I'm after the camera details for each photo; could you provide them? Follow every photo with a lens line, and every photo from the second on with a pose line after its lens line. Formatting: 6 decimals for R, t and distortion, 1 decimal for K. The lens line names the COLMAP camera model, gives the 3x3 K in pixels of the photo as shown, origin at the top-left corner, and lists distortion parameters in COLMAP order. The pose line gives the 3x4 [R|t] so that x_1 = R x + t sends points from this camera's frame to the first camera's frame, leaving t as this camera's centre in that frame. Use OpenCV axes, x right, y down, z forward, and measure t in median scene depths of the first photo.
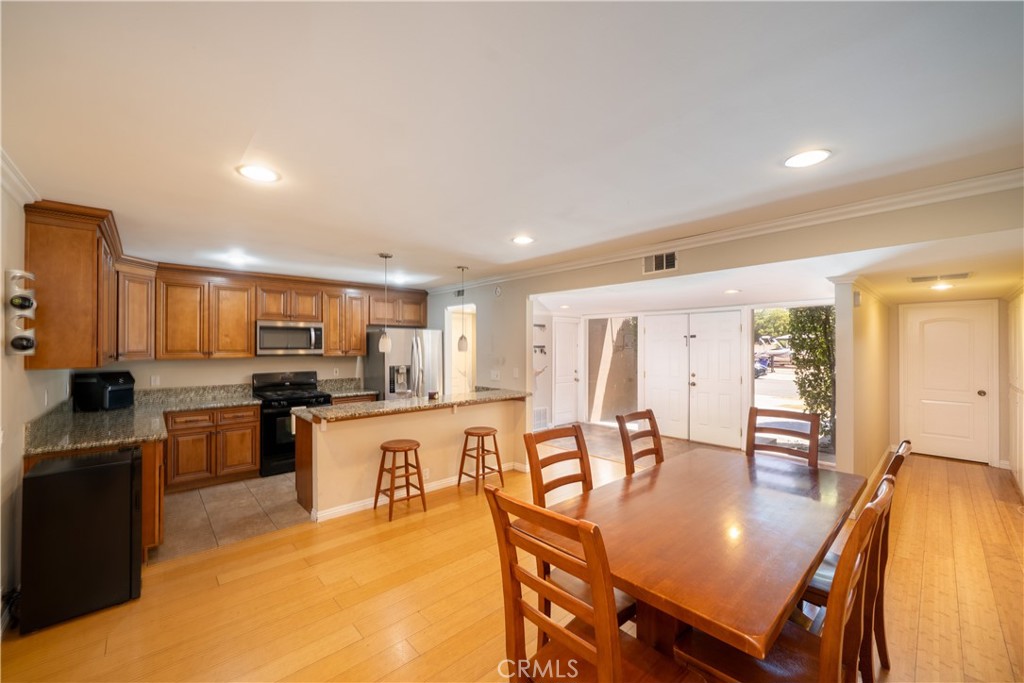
lens RADIAL K [[404.1, 0, 508.1], [0, 404.1, 342.9], [0, 0, 1]] dist [0.002057, 0.002455]
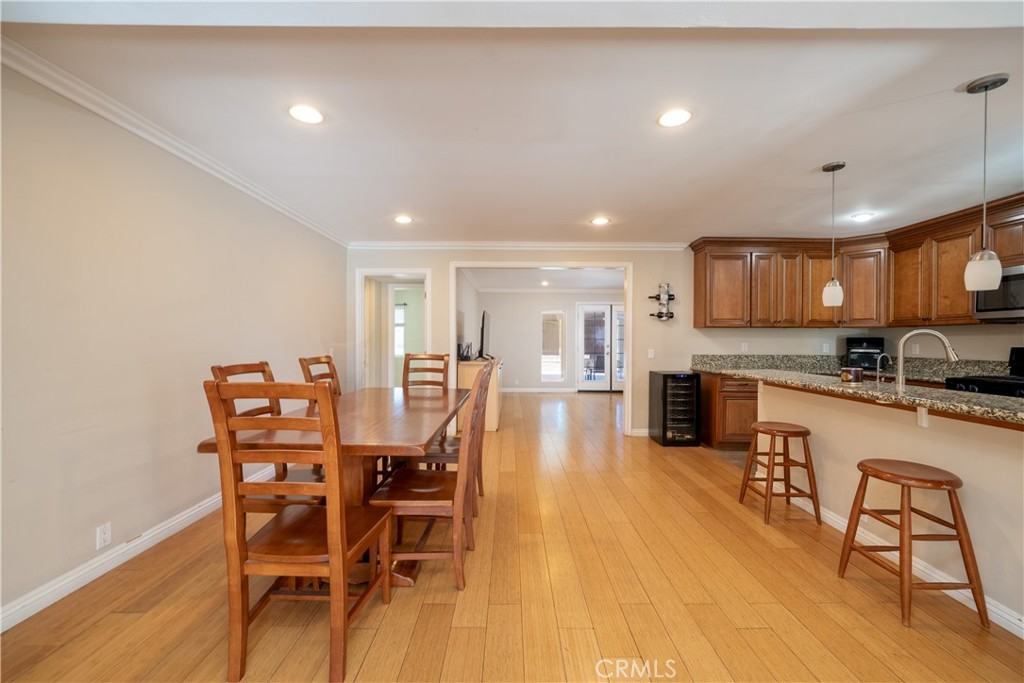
lens RADIAL K [[414.8, 0, 509.9], [0, 414.8, 343.8], [0, 0, 1]] dist [0.002313, -0.000071]
pose [[-0.685743, -0.003210, -0.727836, 0.457093], [-0.000859, 0.999993, -0.003601, 0.071944], [0.727843, -0.001844, -0.685741, 0.836056]]
